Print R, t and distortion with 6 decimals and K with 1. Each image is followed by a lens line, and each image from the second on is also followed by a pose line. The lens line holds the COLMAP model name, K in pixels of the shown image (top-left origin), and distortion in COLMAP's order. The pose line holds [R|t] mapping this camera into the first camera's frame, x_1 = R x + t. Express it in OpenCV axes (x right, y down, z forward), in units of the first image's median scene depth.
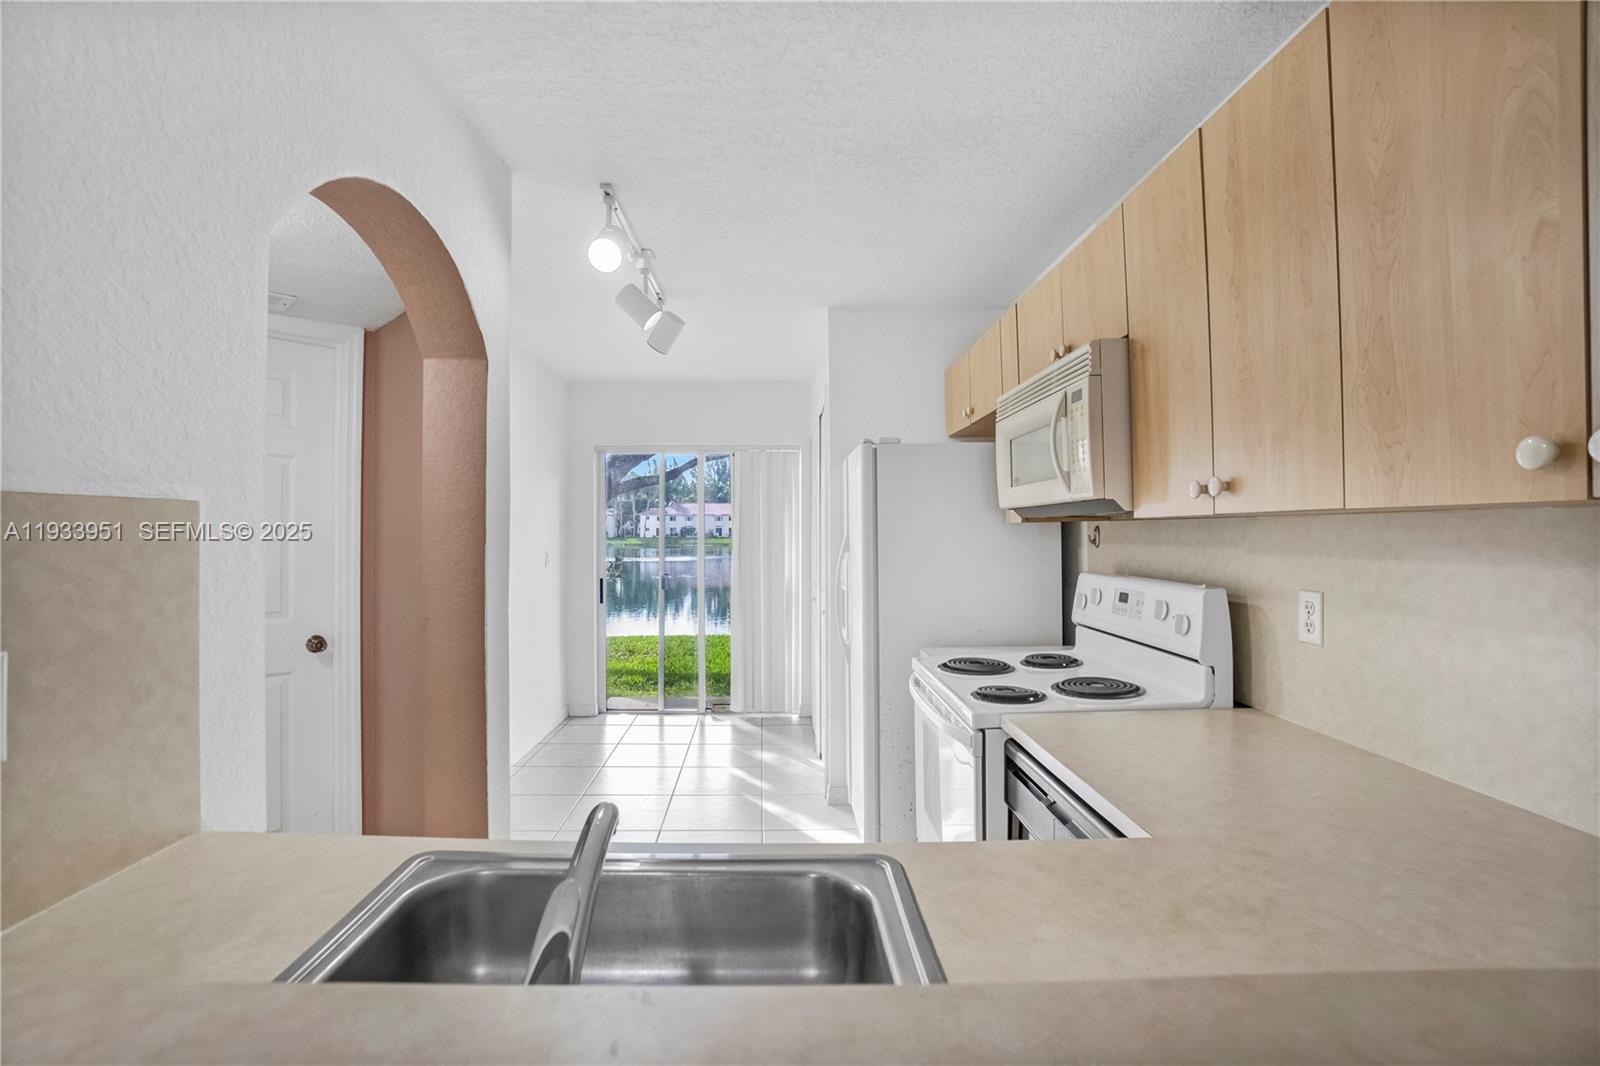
lens RADIAL K [[722.3, 0, 782.5], [0, 722.3, 528.5], [0, 0, 1]] dist [-0.044071, 0.014091]
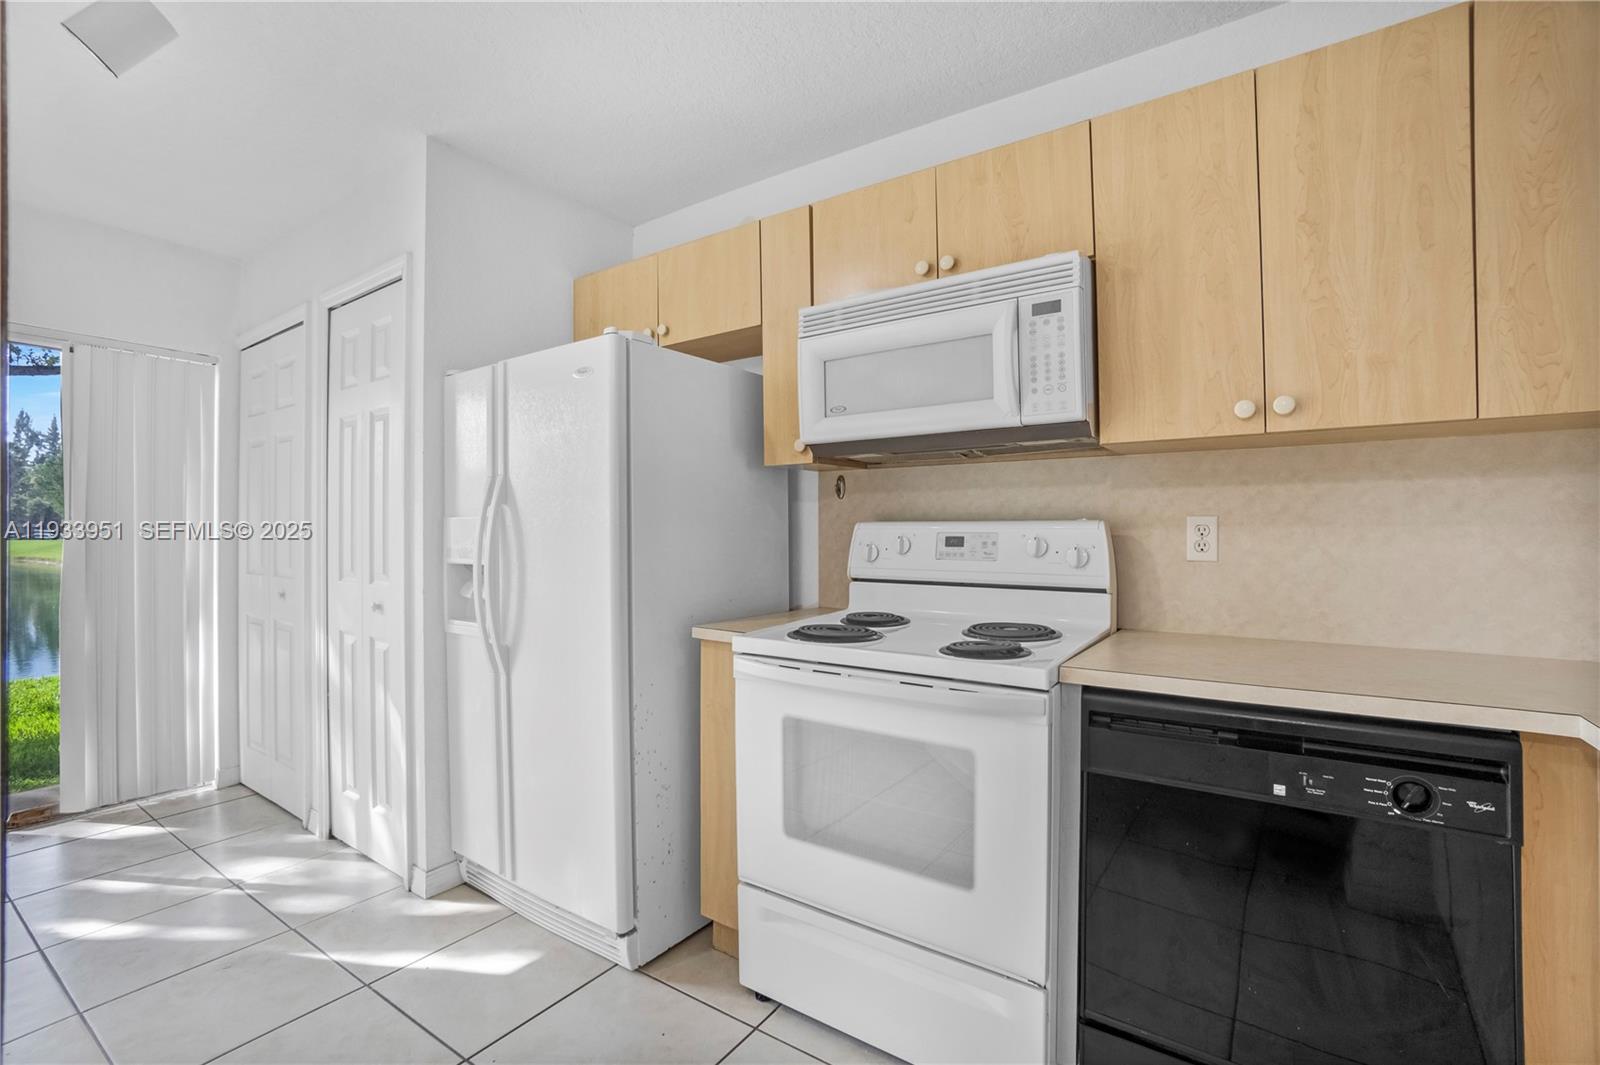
lens RADIAL K [[722.3, 0, 789.3], [0, 722.3, 530.0], [0, 0, 1]] dist [-0.044071, 0.014091]
pose [[0.598759, 0.010178, 0.800864, -0.513628], [-0.009422, 0.999940, -0.005664, 0.106219], [-0.800874, -0.004155, 0.598819, 0.714279]]
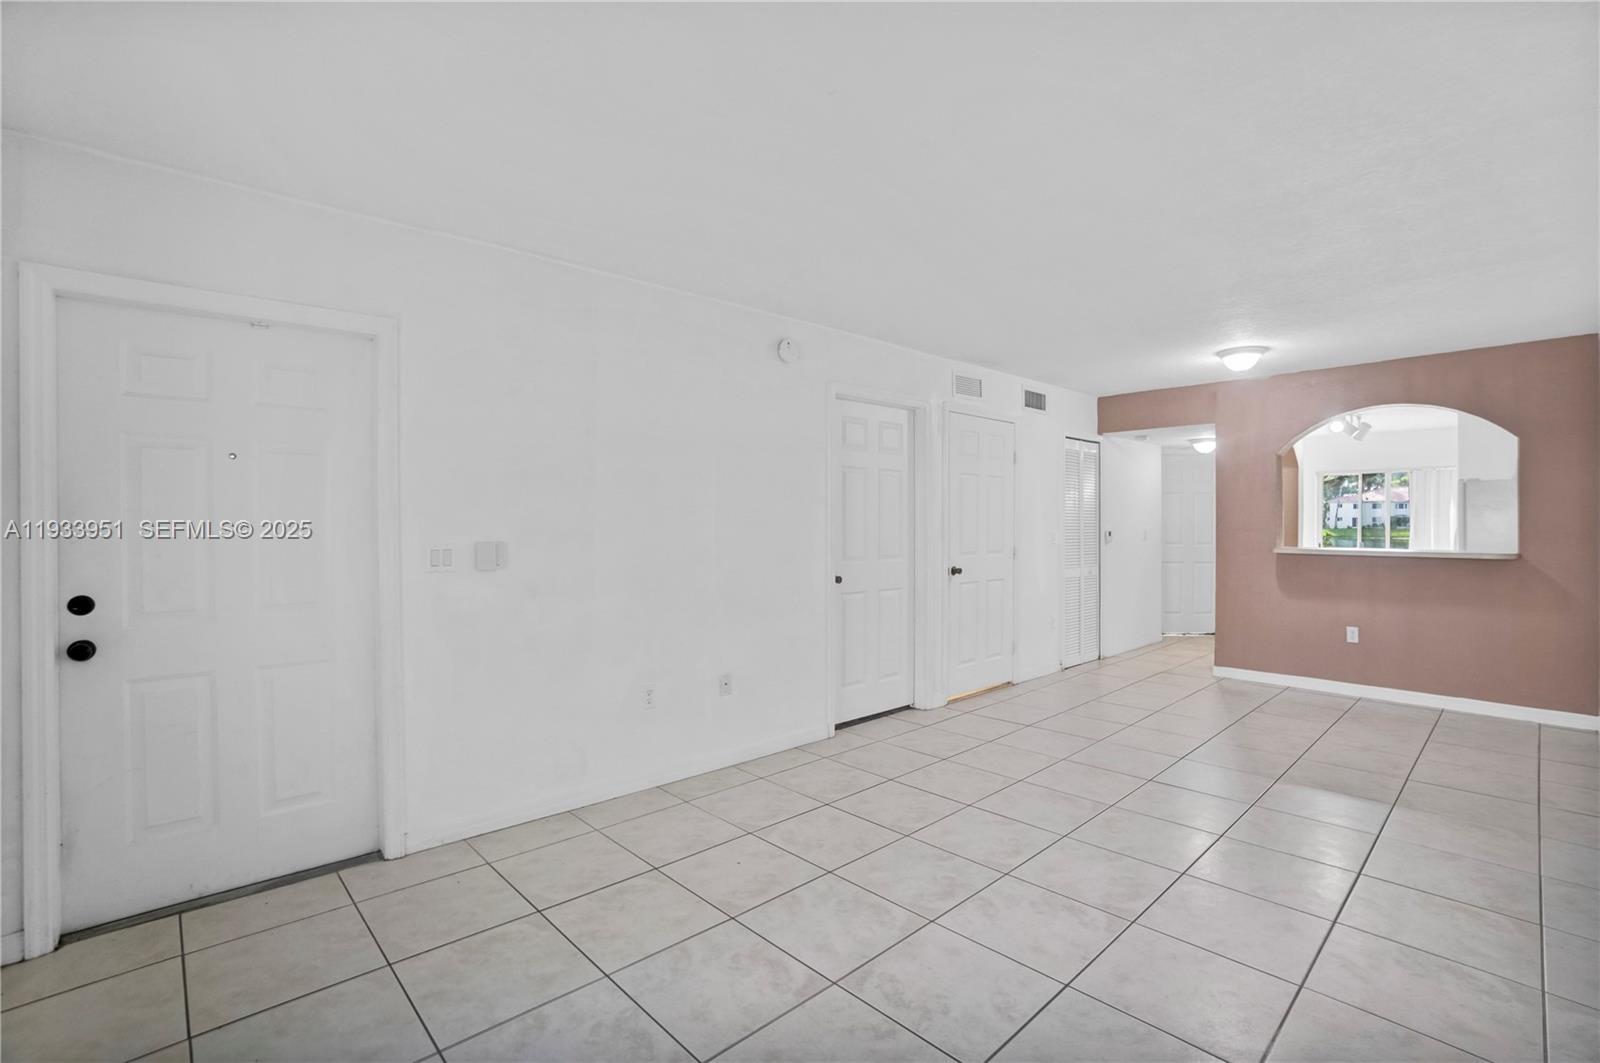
lens RADIAL K [[722.3, 0, 793.0], [0, 722.3, 522.7], [0, 0, 1]] dist [-0.044071, 0.014091]
pose [[0.665765, 0.008674, -0.746111, 0.616990], [-0.003043, 0.999956, 0.008910, 0.016441], [0.746155, -0.003661, 0.665762, -3.678470]]
